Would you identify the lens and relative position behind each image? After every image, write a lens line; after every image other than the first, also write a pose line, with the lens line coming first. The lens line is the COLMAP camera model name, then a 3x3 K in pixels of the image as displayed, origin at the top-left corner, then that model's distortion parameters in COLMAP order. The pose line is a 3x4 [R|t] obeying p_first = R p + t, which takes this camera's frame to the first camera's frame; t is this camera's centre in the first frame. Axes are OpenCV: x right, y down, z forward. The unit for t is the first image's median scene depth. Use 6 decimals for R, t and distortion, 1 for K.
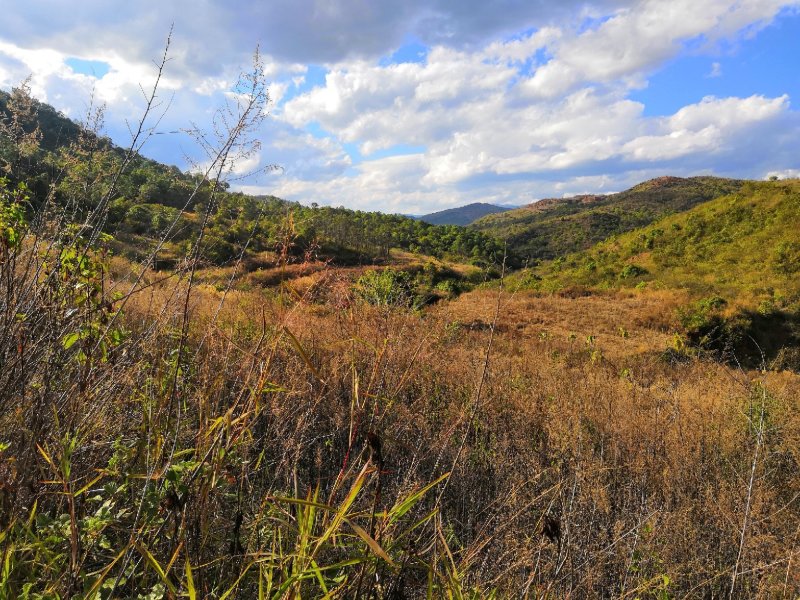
lens RADIAL K [[630.5, 0, 399.4], [0, 630.5, 305.0], [0, 0, 1]] dist [0.004196, -0.006375]
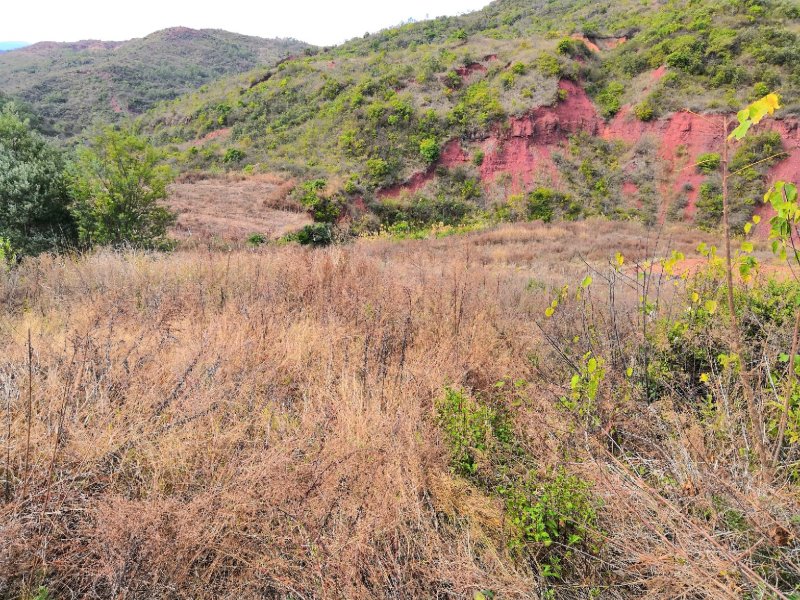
lens RADIAL K [[630.5, 0, 406.9], [0, 630.5, 306.6], [0, 0, 1]] dist [0.004196, -0.006375]
pose [[0.745816, -0.201024, 0.635097, -0.761620], [0.051255, 0.967872, 0.246165, -0.209893], [-0.664178, -0.151042, 0.732157, -0.437363]]
